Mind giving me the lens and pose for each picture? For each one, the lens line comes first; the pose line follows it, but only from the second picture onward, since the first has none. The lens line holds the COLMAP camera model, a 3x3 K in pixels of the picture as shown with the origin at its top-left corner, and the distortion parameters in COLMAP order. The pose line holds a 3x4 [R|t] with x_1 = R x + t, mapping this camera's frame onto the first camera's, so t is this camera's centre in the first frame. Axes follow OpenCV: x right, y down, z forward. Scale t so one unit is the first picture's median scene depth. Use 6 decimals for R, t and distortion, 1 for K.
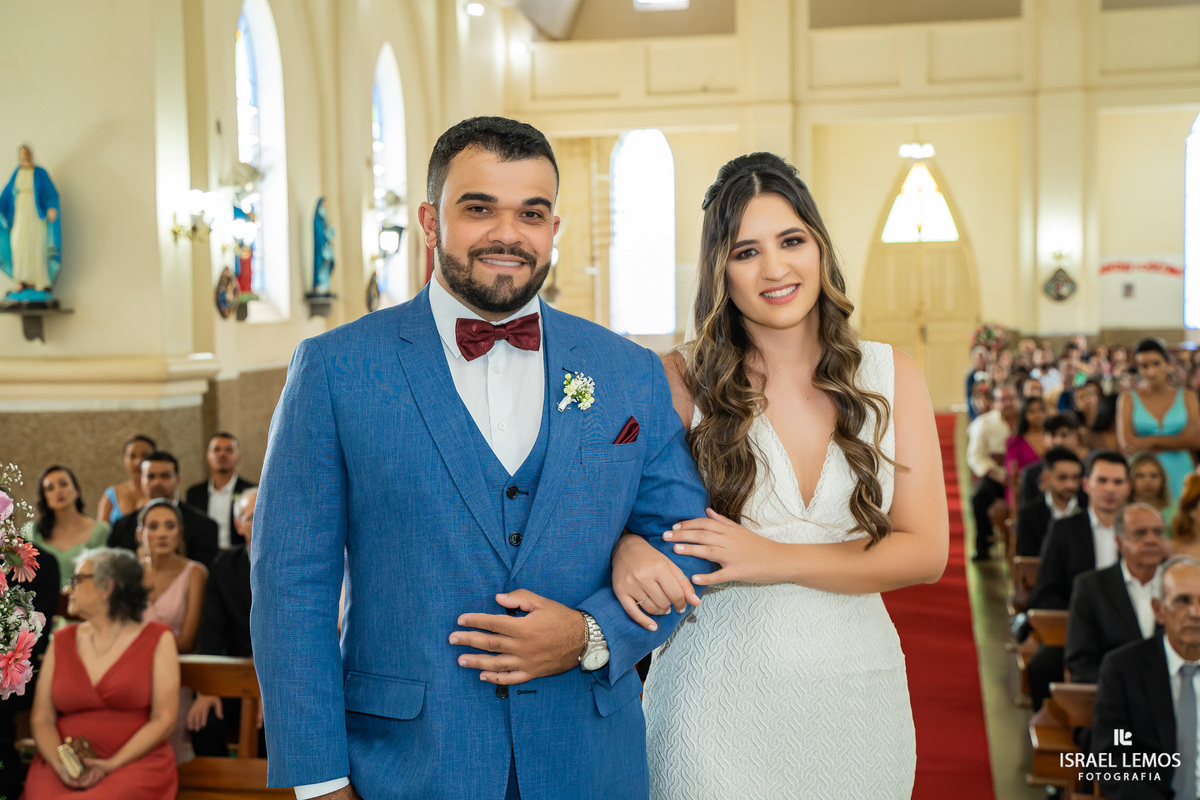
lens RADIAL K [[1701.0, 0, 596.6], [0, 1701.0, 408.1], [0, 0, 1]] dist [0.066859, 0.000000]
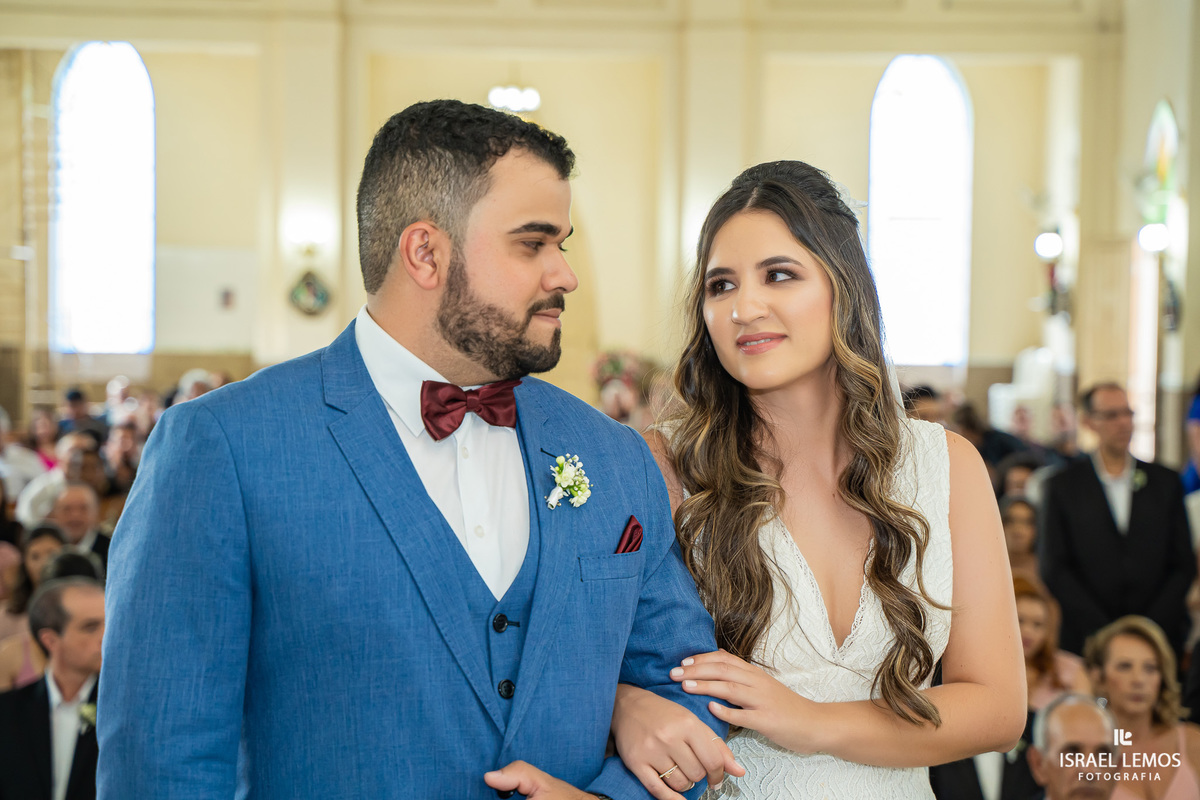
lens RADIAL K [[2514.5, 0, 630.7], [0, 2514.5, 386.5], [0, 0, 1]] dist [0.287827, 0.000000]
pose [[0.968203, 0.017958, 0.249522, -0.244108], [-0.010339, 0.999440, -0.031814, -0.015959], [-0.249953, 0.028222, 0.967846, -0.040232]]
